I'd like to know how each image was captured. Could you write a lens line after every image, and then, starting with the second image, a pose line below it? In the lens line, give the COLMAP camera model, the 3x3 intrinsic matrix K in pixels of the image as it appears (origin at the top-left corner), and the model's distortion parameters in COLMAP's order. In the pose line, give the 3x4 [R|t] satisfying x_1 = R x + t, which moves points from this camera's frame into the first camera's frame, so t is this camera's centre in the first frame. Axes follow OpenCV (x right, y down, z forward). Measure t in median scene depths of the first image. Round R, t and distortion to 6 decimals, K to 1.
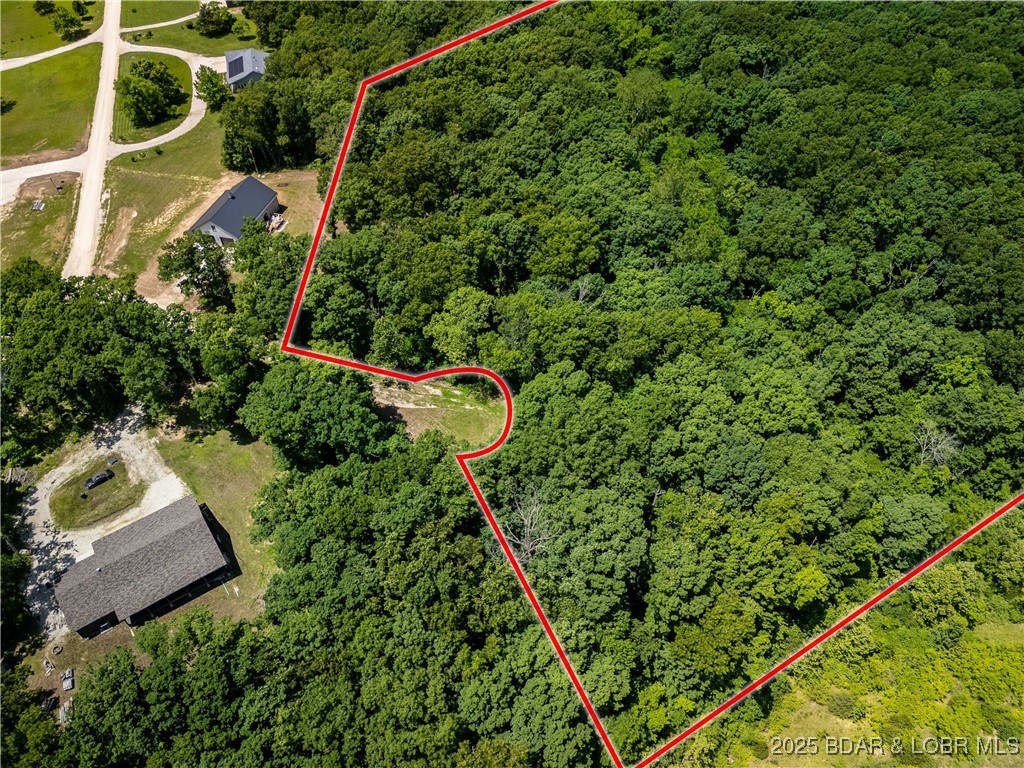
lens RADIAL K [[762.1, 0, 513.2], [0, 762.1, 387.7], [0, 0, 1]] dist [0.051042, -0.041380]
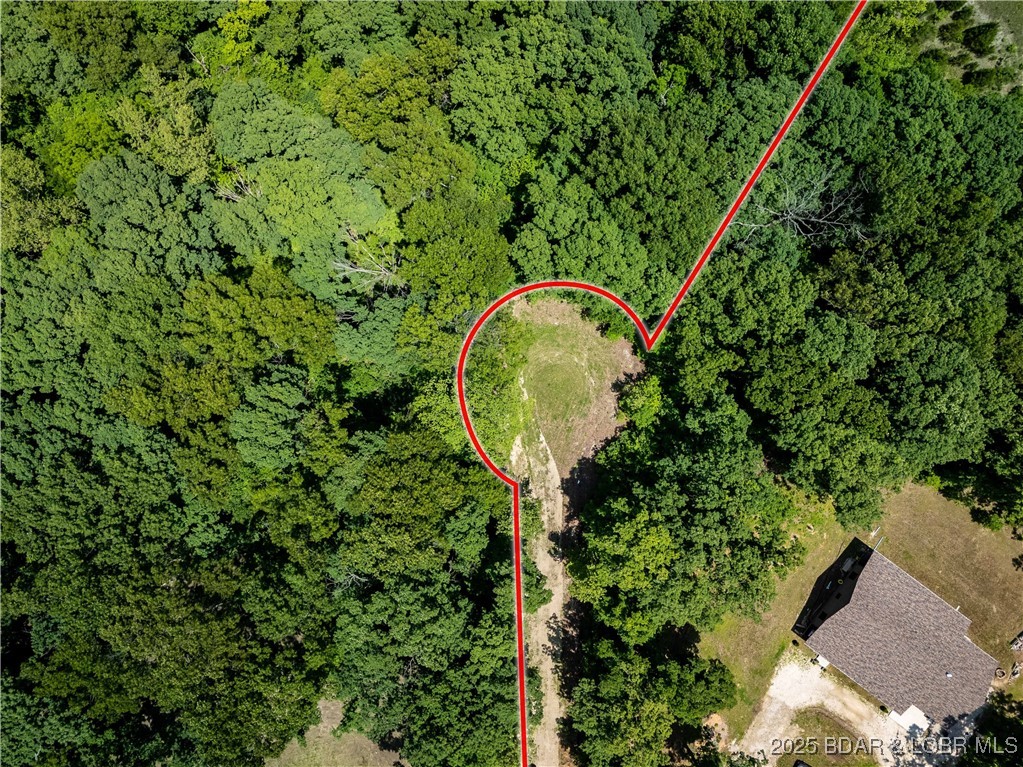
lens RADIAL K [[761.4, 0, 510.5], [0, 761.4, 380.9], [0, 0, 1]] dist [0.051042, -0.041380]
pose [[-0.315663, -0.947751, 0.046090, -0.075280], [0.711617, -0.204325, 0.672199, -0.494417], [-0.627660, 0.244987, 0.738934, 0.438802]]
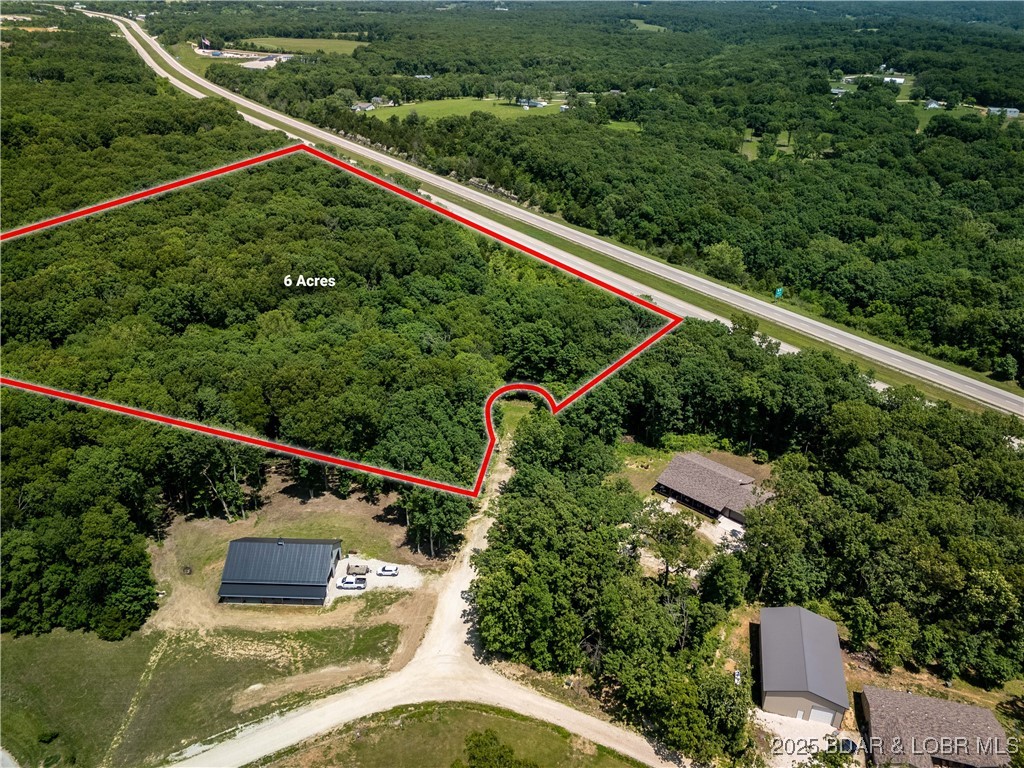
lens RADIAL K [[762.1, 0, 511.4], [0, 762.1, 382.7], [0, 0, 1]] dist [0.051042, -0.041380]
pose [[-0.222992, -0.440365, 0.869686, -1.222389], [0.707439, 0.540693, 0.455171, -0.624842], [-0.670675, 0.716749, 0.190961, 0.667375]]
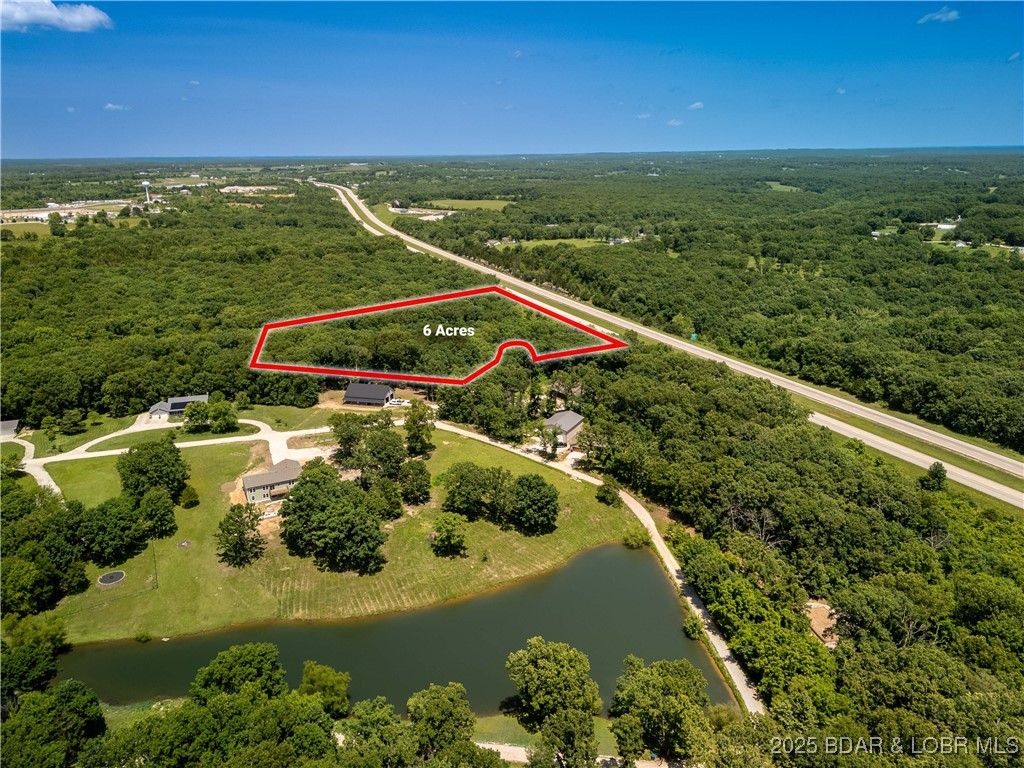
lens RADIAL K [[762.1, 0, 511.0], [0, 762.1, 390.5], [0, 0, 1]] dist [0.051042, -0.041380]
pose [[-0.007410, -0.283362, 0.958984, -2.585555], [0.737354, 0.646248, 0.196652, -0.413731], [-0.675465, 0.708569, 0.204149, 0.449574]]
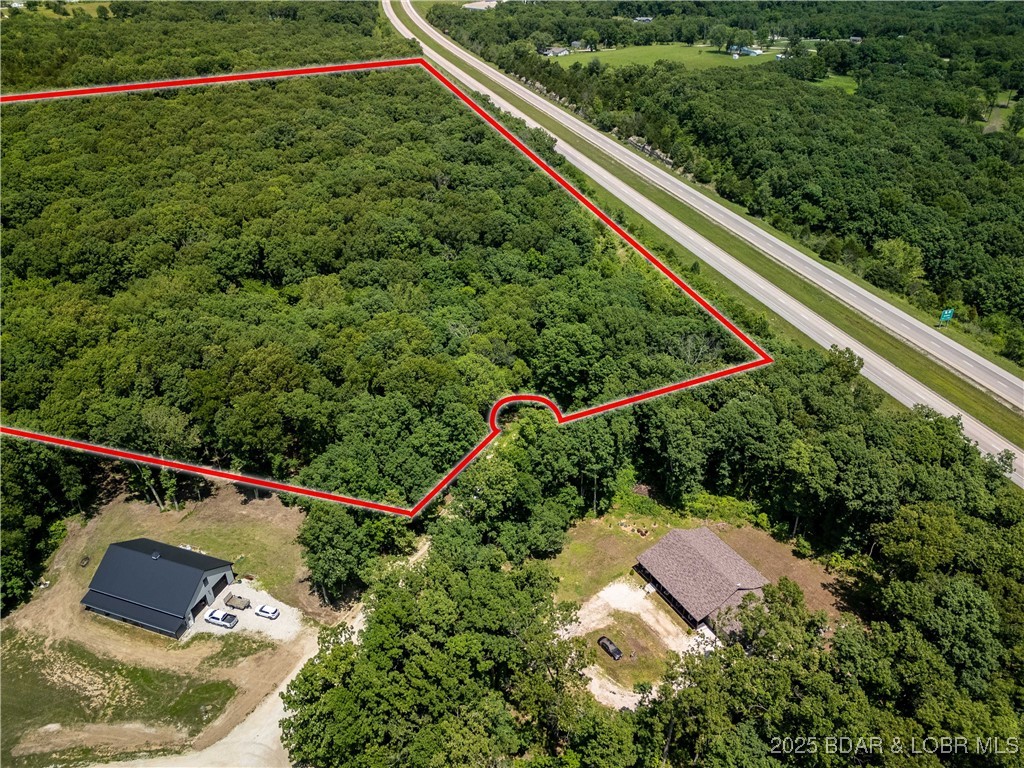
lens RADIAL K [[762.1, 0, 510.6], [0, 762.1, 378.2], [0, 0, 1]] dist [0.051042, -0.041380]
pose [[0.087104, -0.501043, 0.861028, -1.021746], [0.732359, 0.618125, 0.285607, -0.369327], [-0.675325, 0.605704, 0.420784, 0.443744]]
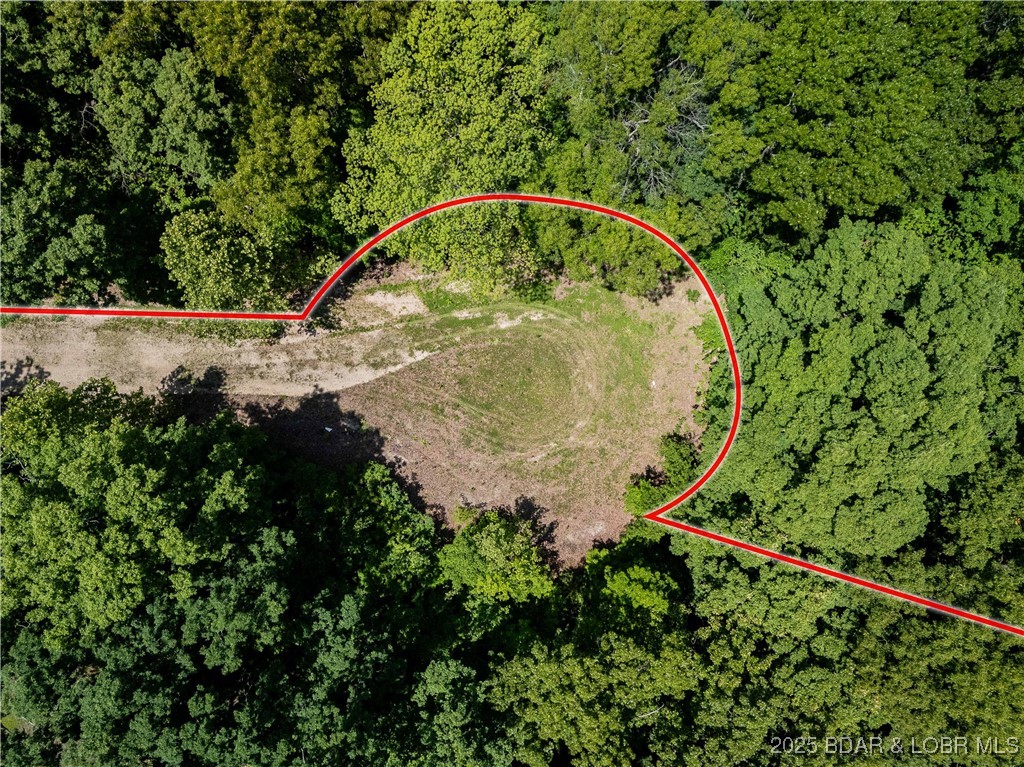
lens RADIAL K [[762.1, 0, 501.7], [0, 762.1, 379.0], [0, 0, 1]] dist [0.051042, -0.041380]
pose [[0.944422, -0.325667, 0.044803, -0.086898], [0.240206, 0.776693, 0.582279, -0.173954], [-0.224428, -0.539155, 0.811754, 0.674156]]
